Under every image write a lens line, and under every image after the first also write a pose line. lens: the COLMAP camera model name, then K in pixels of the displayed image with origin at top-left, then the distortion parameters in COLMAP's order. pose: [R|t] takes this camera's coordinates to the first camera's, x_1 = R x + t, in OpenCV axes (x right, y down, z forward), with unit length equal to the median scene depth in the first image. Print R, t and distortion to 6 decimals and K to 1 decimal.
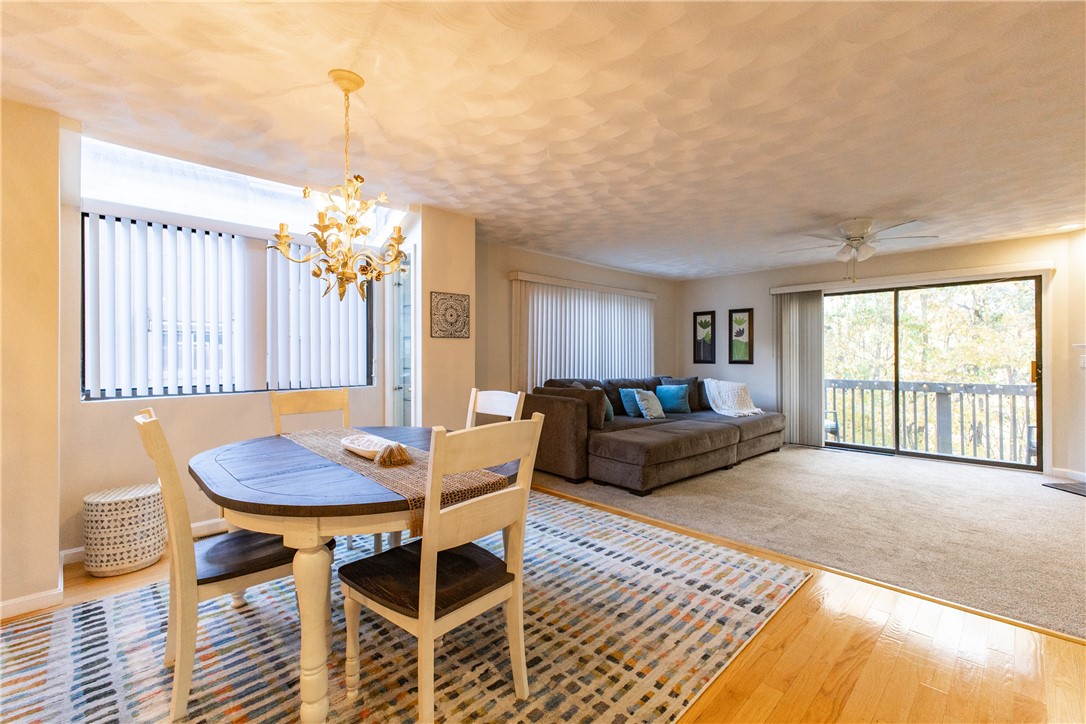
lens RADIAL K [[478.4, 0, 548.8], [0, 478.4, 355.4], [0, 0, 1]] dist [0.008648, -0.003529]
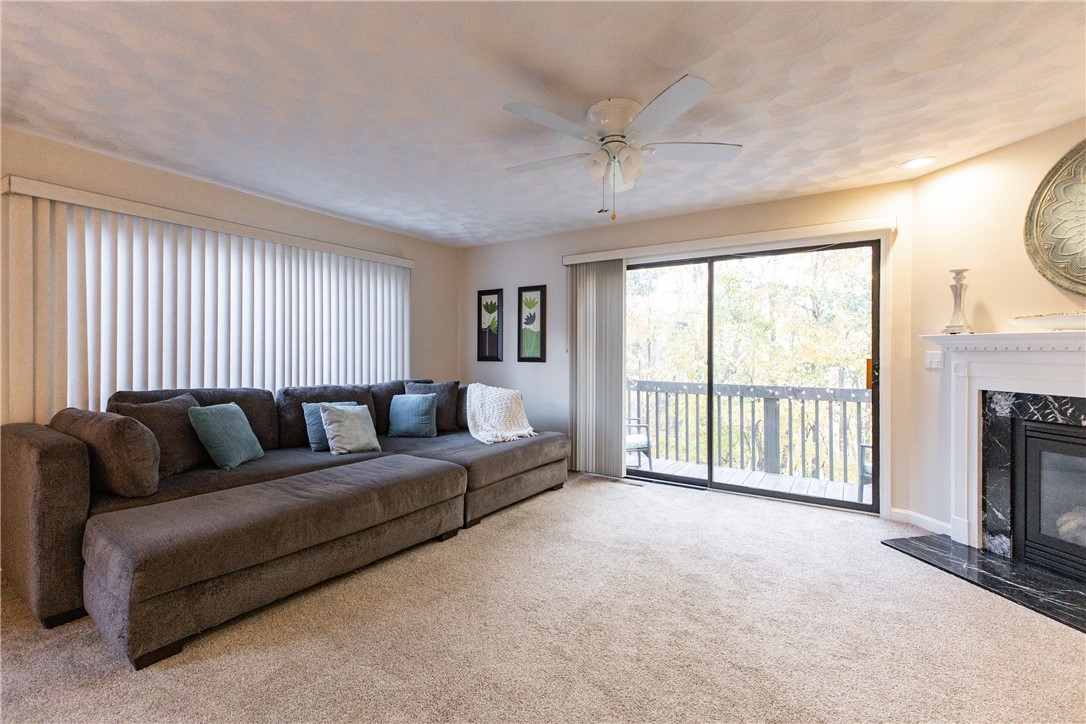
lens RADIAL K [[478.4, 0, 554.3], [0, 478.4, 355.3], [0, 0, 1]] dist [0.008648, -0.003529]
pose [[0.974049, 0.004762, 0.226288, 0.312835], [-0.006263, 0.999963, 0.005917, 0.003755], [-0.226252, -0.007181, 0.974042, 0.329662]]
